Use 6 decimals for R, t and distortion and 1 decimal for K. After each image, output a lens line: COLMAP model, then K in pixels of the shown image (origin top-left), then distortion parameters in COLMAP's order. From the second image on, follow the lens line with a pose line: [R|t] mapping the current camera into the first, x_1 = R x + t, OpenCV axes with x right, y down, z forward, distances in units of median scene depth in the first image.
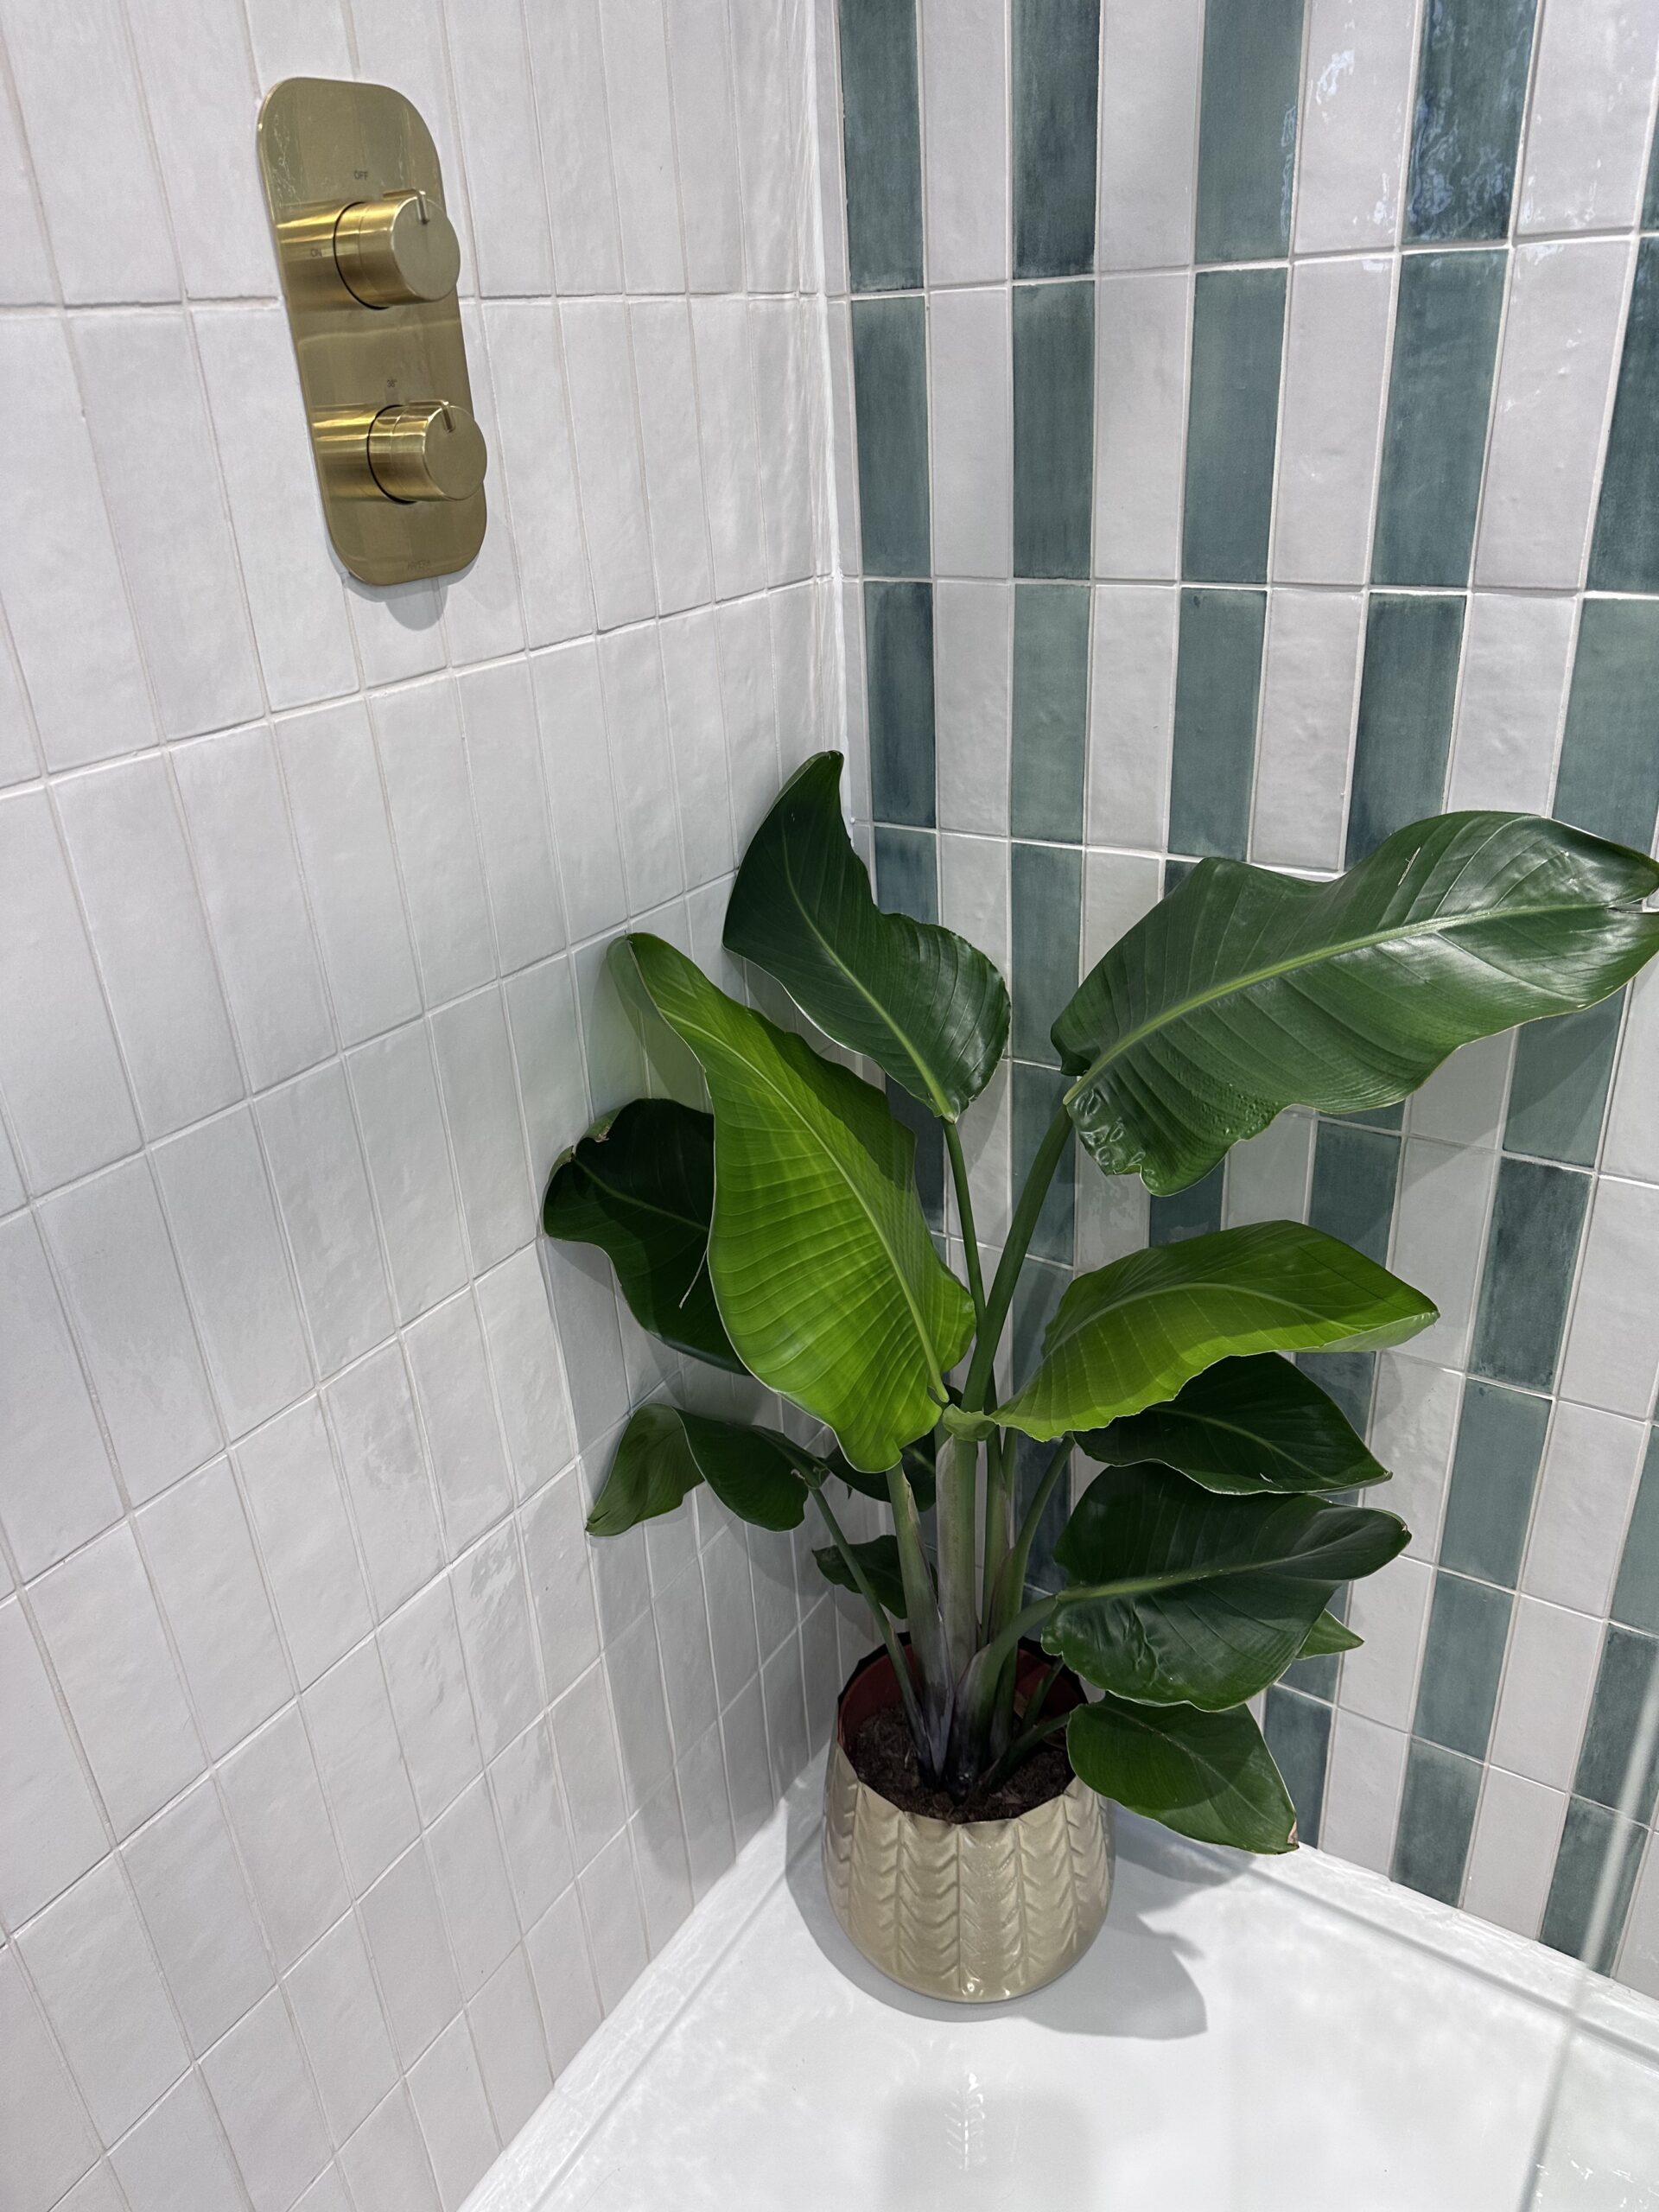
lens RADIAL K [[1564.9, 0, 833.0], [0, 1564.9, 1112.3], [0, 0, 1]] dist [0.057299, -0.080797]
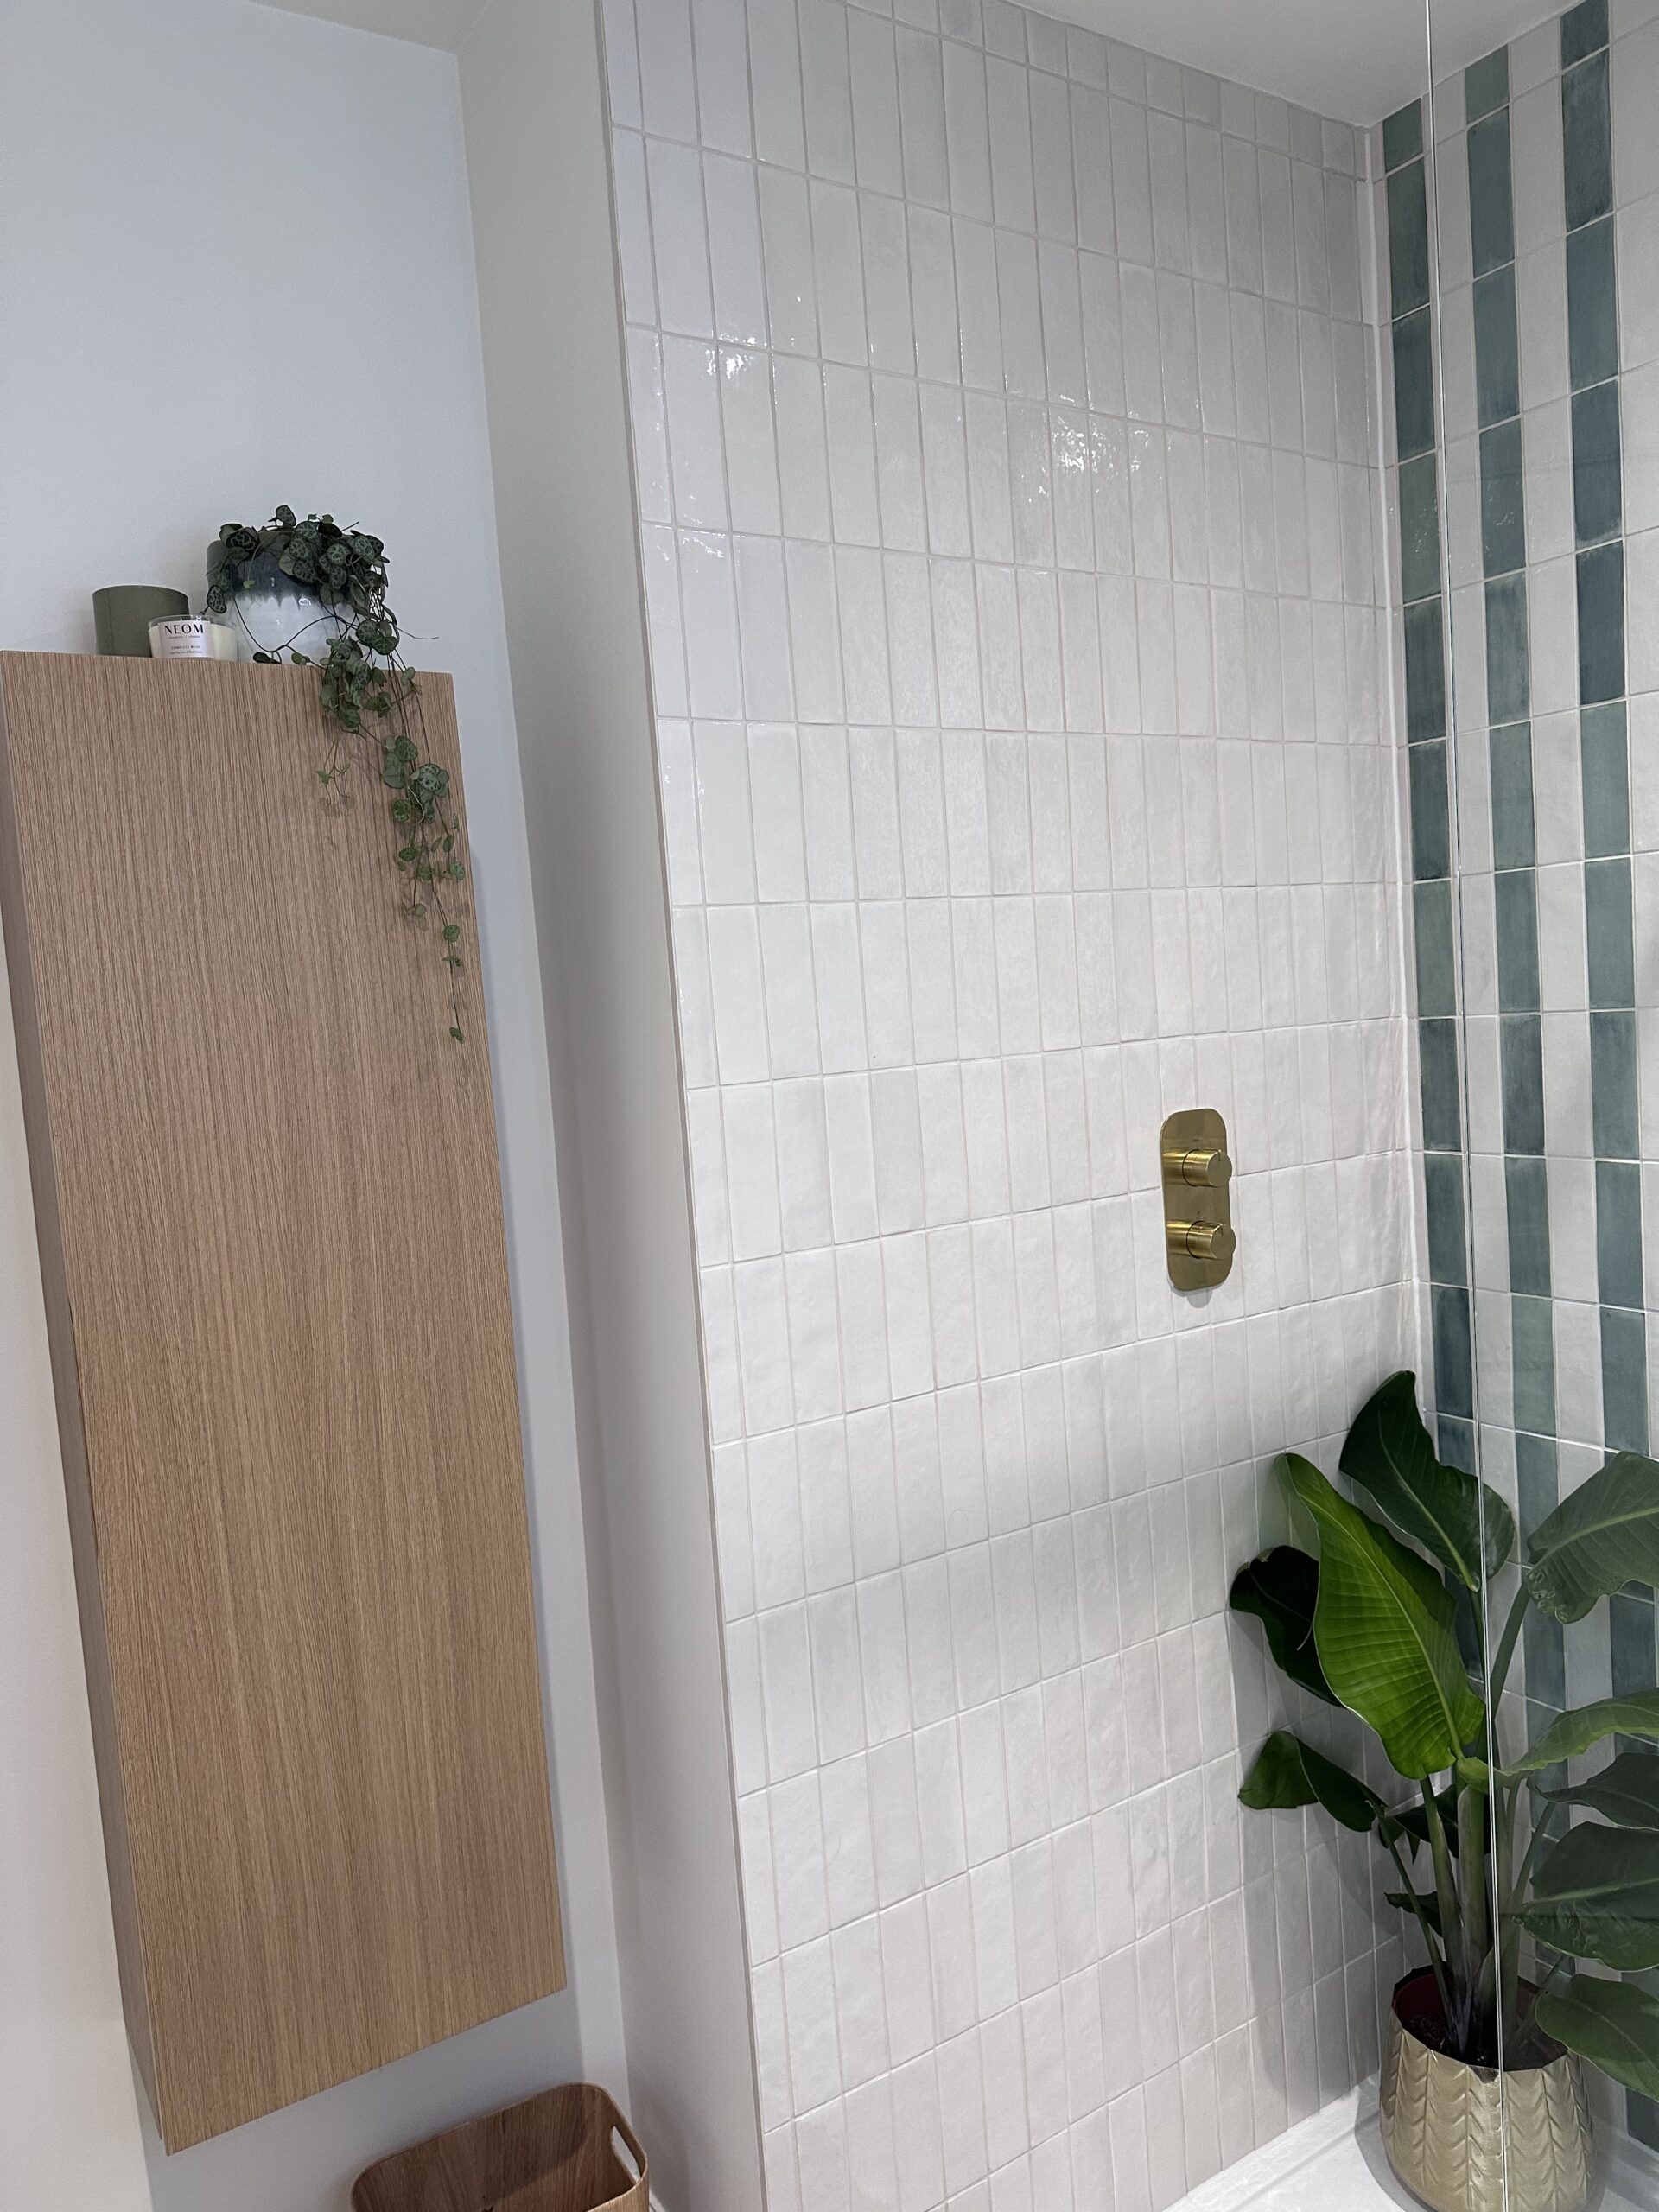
lens RADIAL K [[1564.9, 0, 833.0], [0, 1564.9, 1112.3], [0, 0, 1]] dist [0.057299, -0.080797]
pose [[0.907103, 0.019483, -0.420458, 0.170677], [-0.164358, 0.936019, -0.311214, 0.184133], [0.387493, 0.351409, 0.852268, -1.015887]]
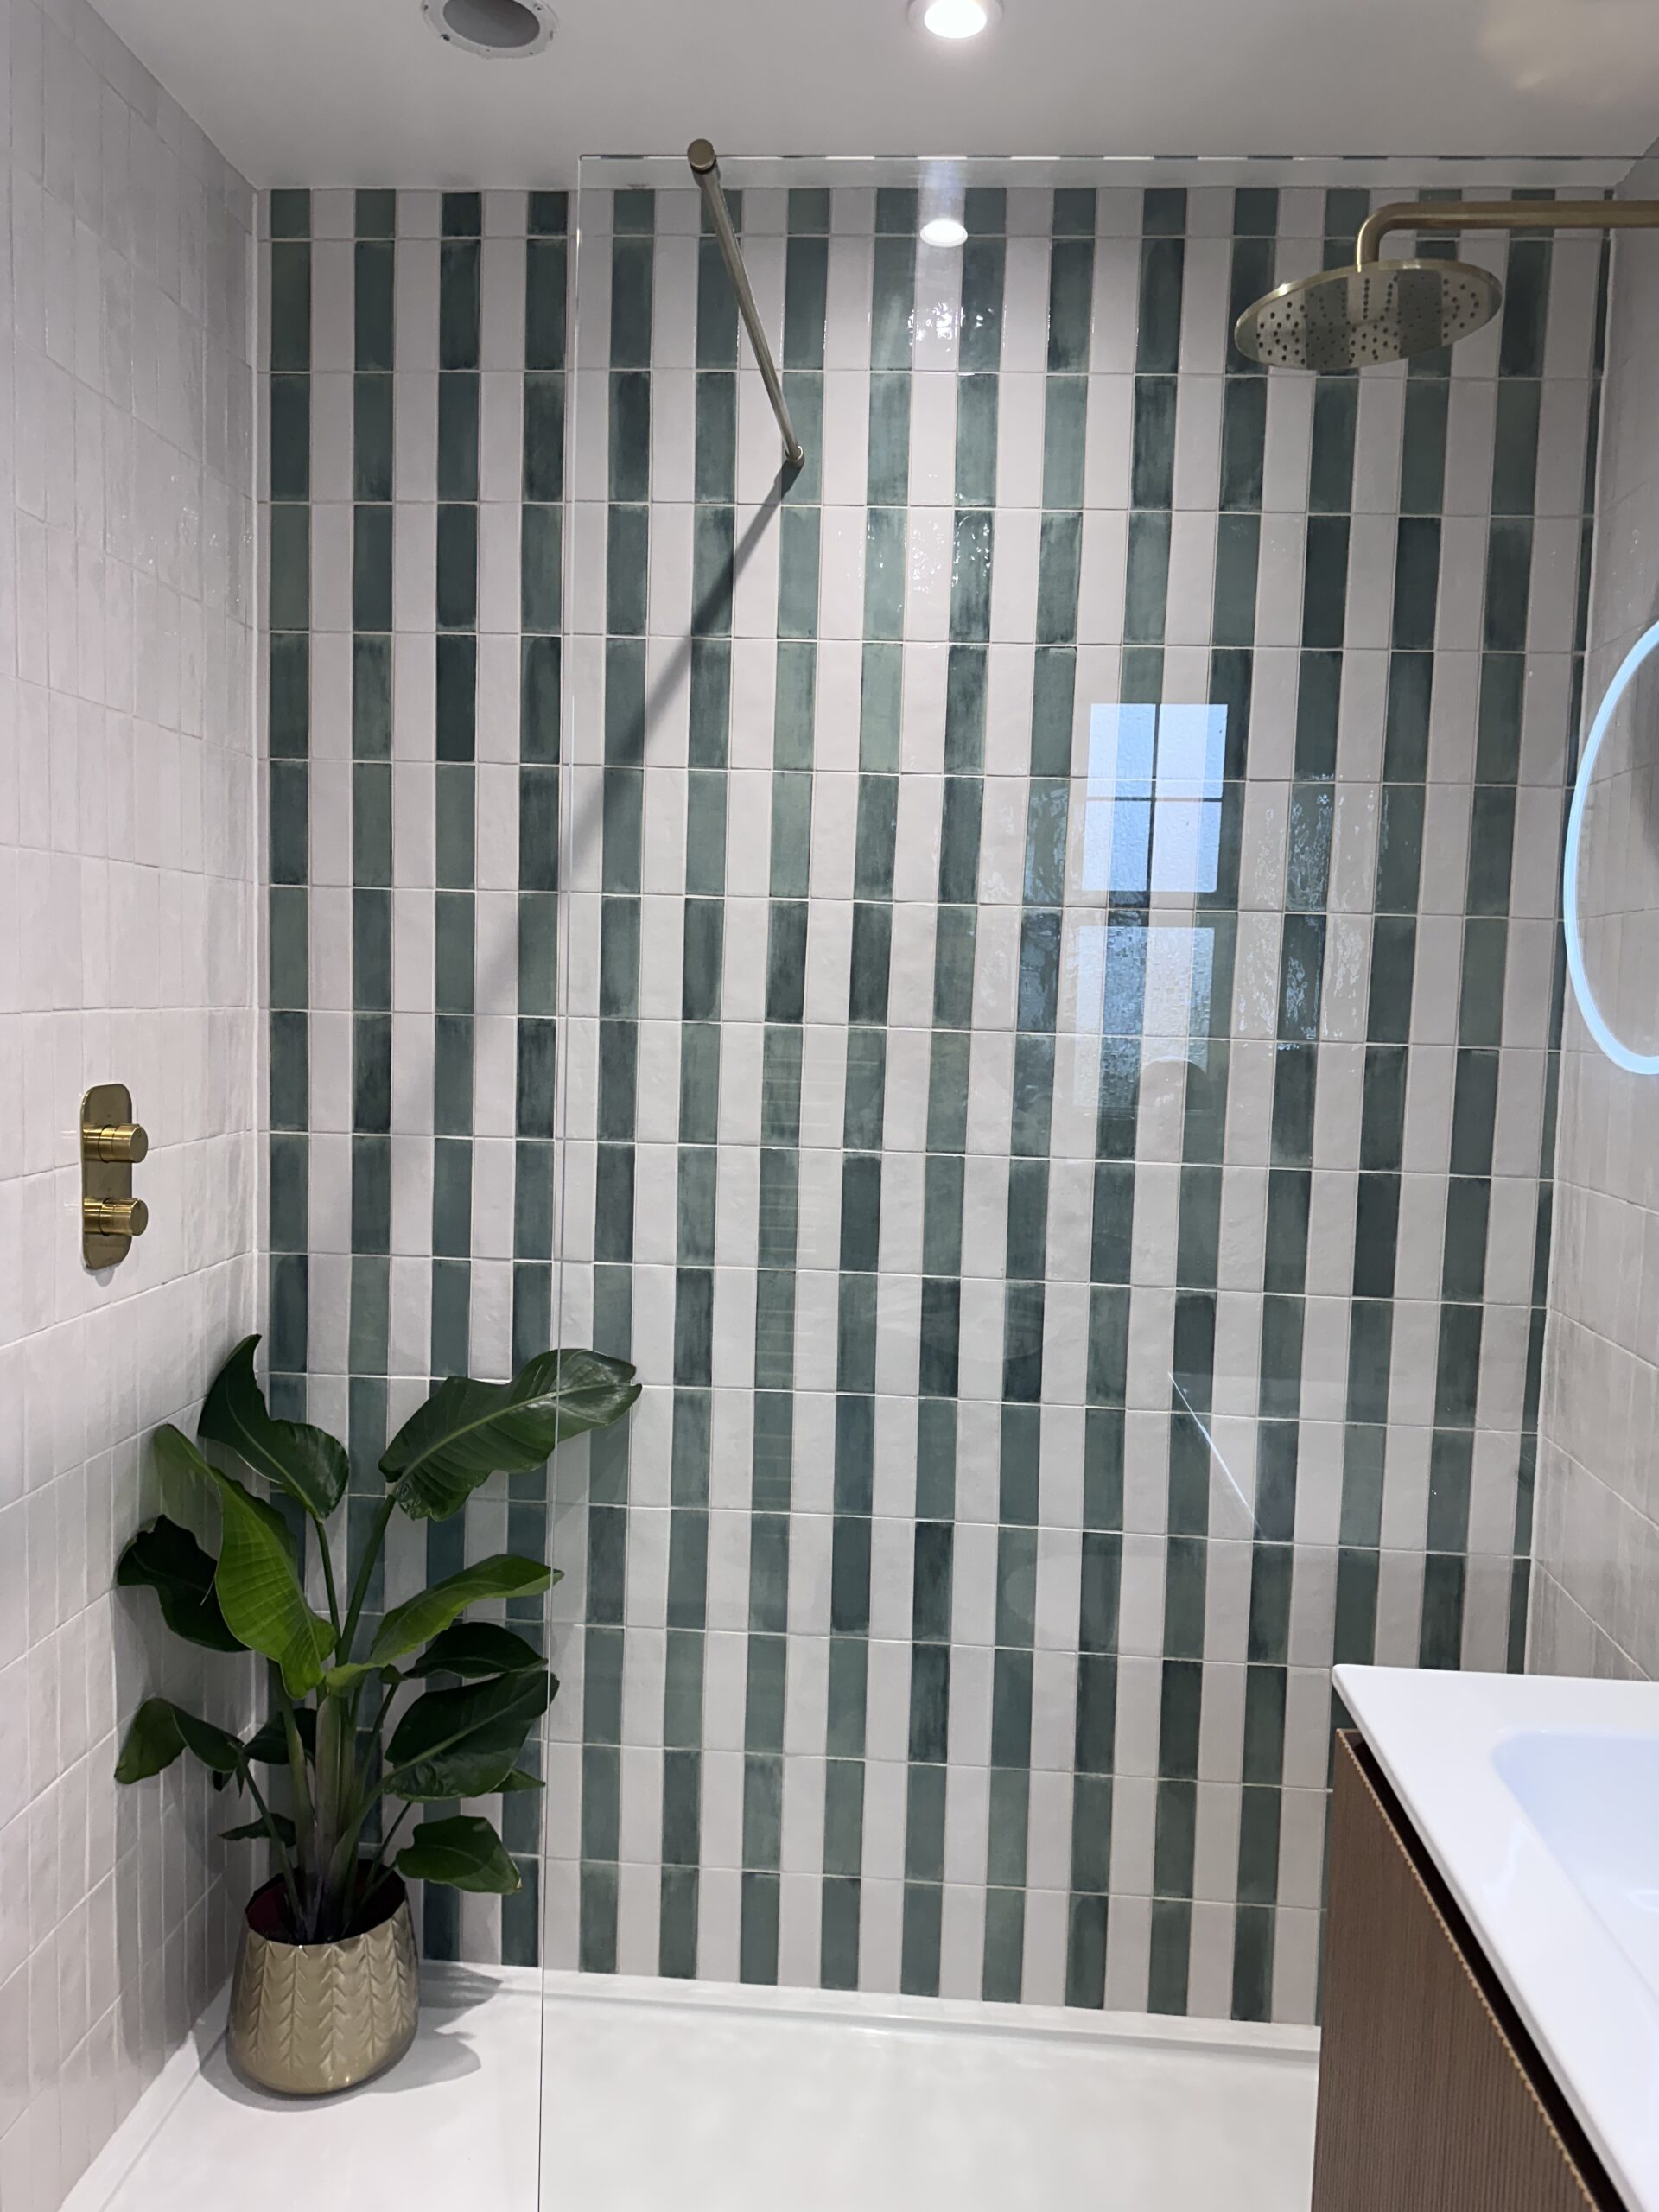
lens RADIAL K [[1576.1, 0, 860.0], [0, 1576.1, 1089.0], [0, 0, 1]] dist [0.060519, -0.088270]
pose [[0.871727, 0.043377, 0.488068, -0.353381], [0.145497, 0.928233, -0.342365, 0.300936], [-0.467892, 0.369462, 0.802855, -1.170313]]
